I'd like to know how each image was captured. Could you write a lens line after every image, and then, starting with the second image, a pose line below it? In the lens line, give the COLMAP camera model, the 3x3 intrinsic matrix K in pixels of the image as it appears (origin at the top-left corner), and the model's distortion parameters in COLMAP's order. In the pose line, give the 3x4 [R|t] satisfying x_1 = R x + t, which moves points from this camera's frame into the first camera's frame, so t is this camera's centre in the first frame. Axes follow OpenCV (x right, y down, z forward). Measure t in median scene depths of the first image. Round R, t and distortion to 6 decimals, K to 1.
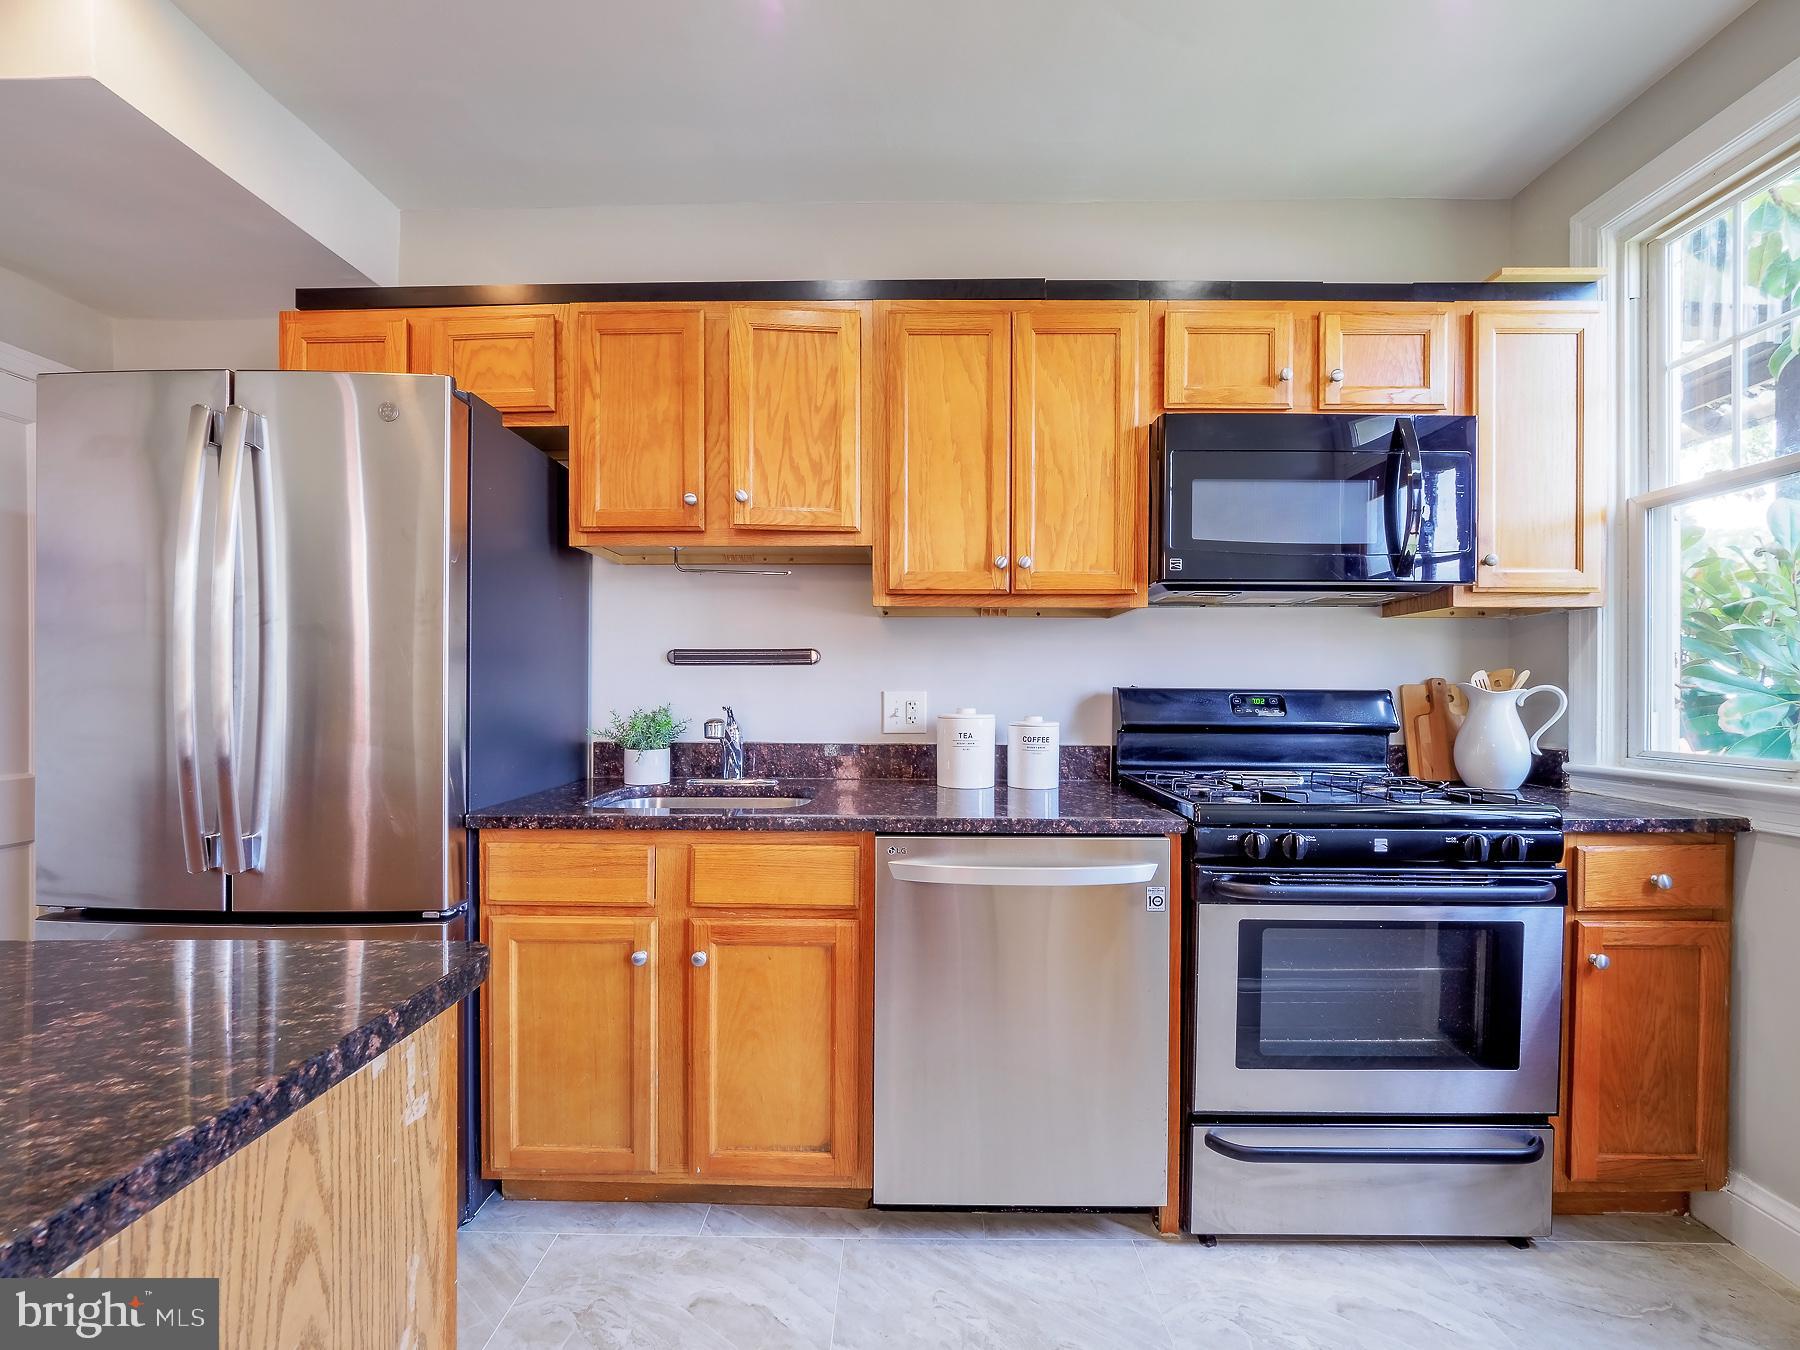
lens RADIAL K [[740.7, 0, 881.6], [0, 740.7, 689.7], [0, 0, 1]] dist [-0.003958, -0.000466]
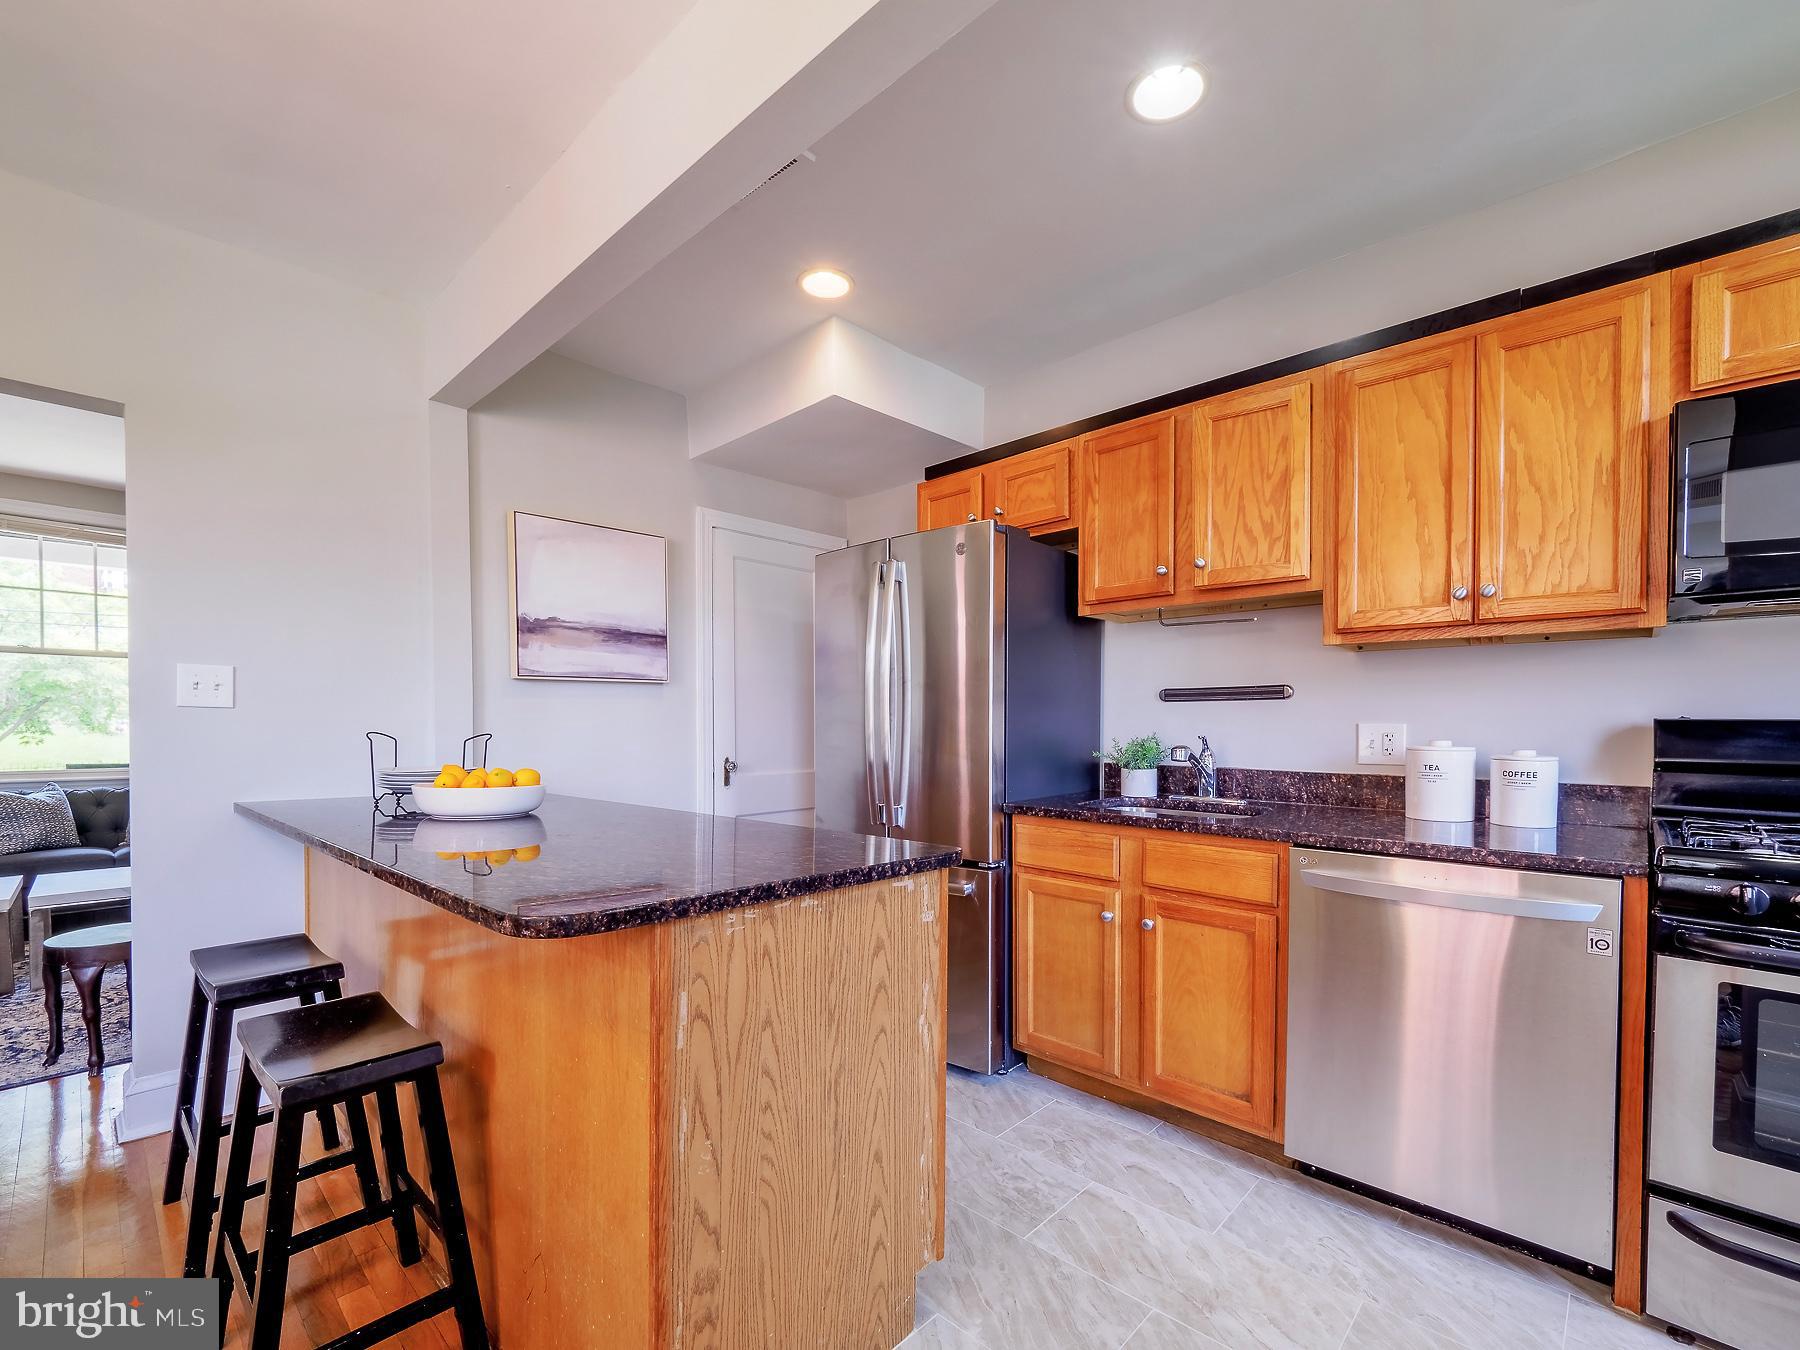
lens RADIAL K [[749.8, 0, 928.2], [0, 749.8, 731.8], [0, 0, 1]] dist [-0.009546, -0.000216]
pose [[0.755182, 0.007638, -0.655471, 0.280210], [-0.001237, 0.999947, 0.010227, 0.004667], [0.655514, -0.006913, 0.755152, -0.225241]]
